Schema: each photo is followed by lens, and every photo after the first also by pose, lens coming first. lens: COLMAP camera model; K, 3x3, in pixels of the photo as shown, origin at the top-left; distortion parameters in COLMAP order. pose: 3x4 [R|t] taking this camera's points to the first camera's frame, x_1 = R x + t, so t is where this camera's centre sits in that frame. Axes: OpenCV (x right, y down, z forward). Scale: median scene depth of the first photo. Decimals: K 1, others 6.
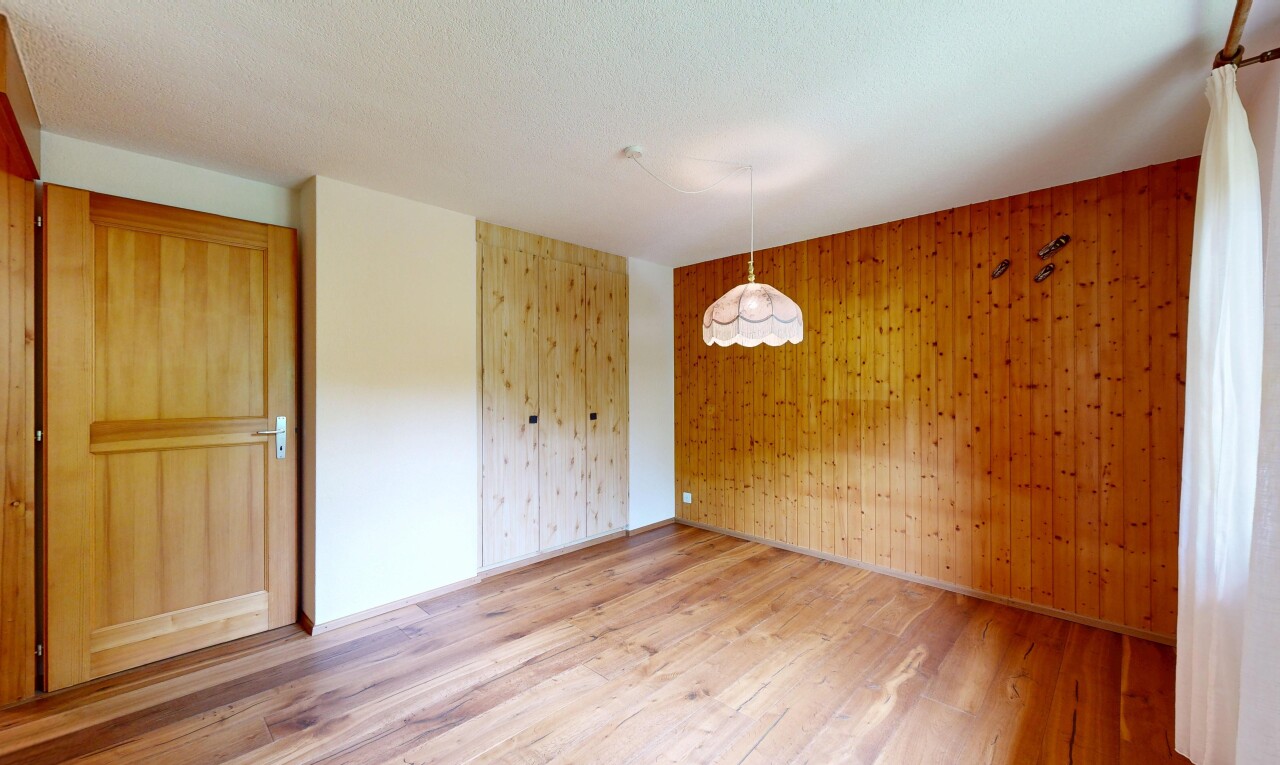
lens RADIAL K [[499.1, 0, 640.5], [0, 499.1, 385.8], [0, 0, 1]] dist [-0.001172, 0.000536]
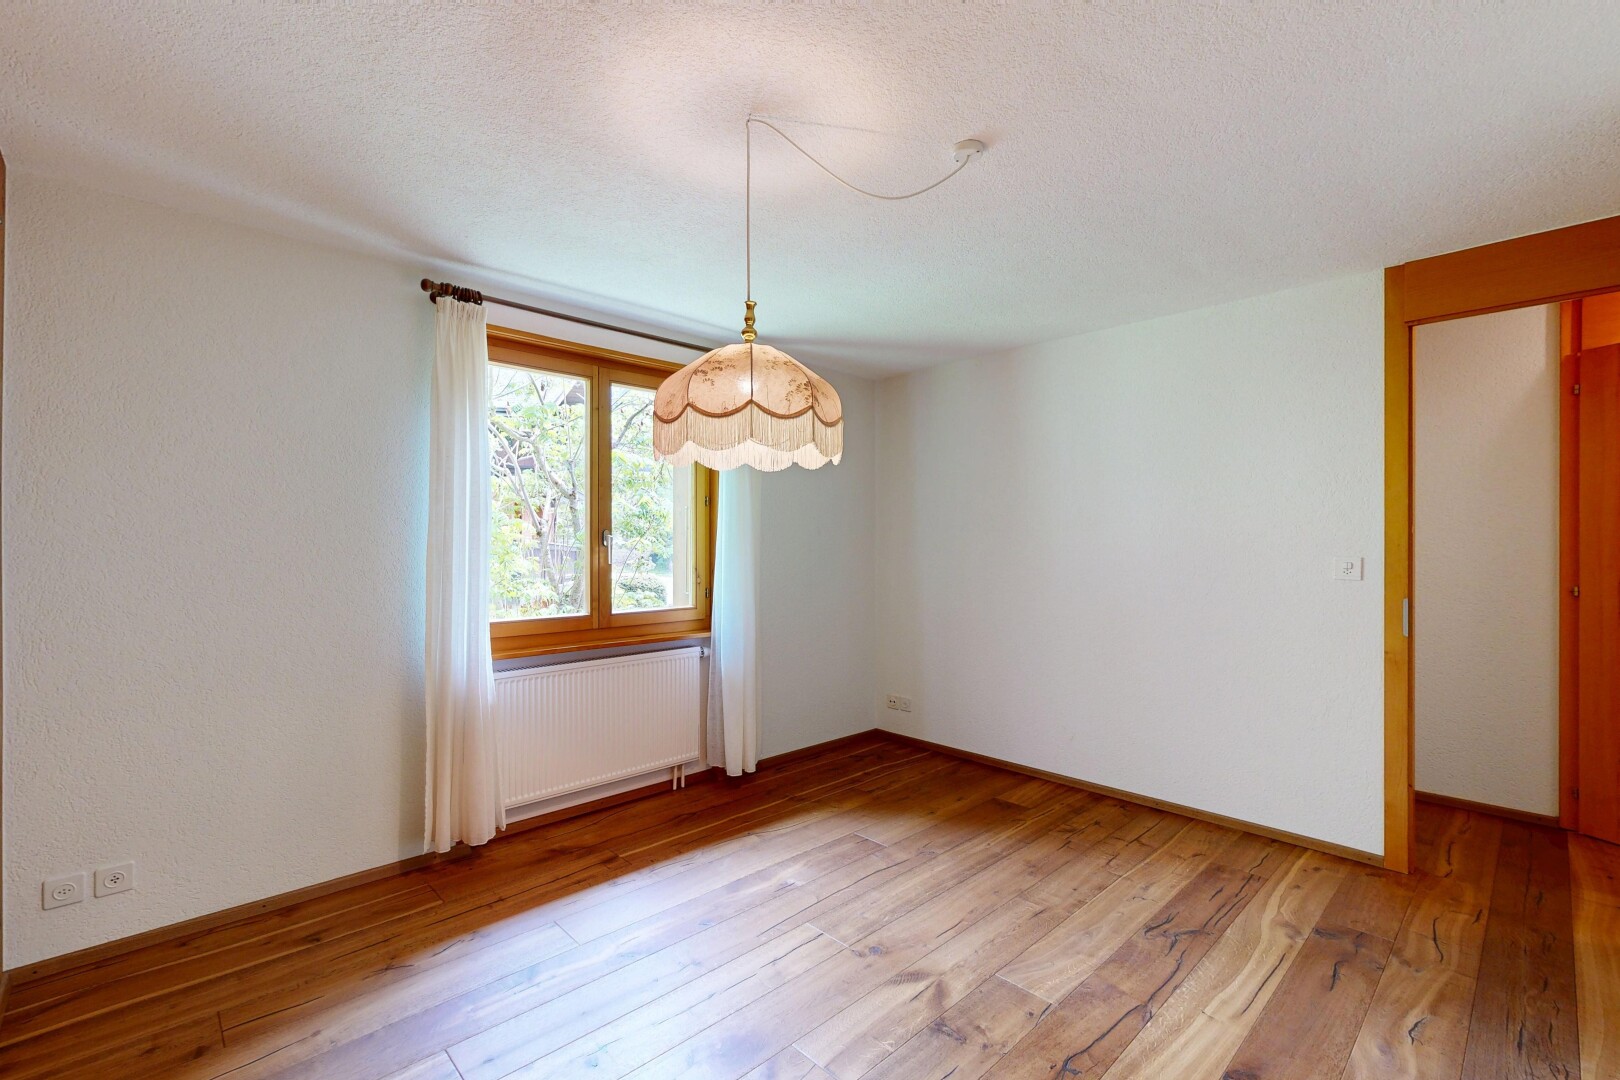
lens RADIAL K [[703.0, 0, 812.3], [0, 703.0, 544.0], [0, 0, 1]] dist [-0.001112, 0.000517]
pose [[-0.999389, 0.002260, 0.034866, 0.145340], [0.002262, 0.999997, 0.000018, -0.001490], [-0.034865, 0.000097, -0.999392, 1.887199]]
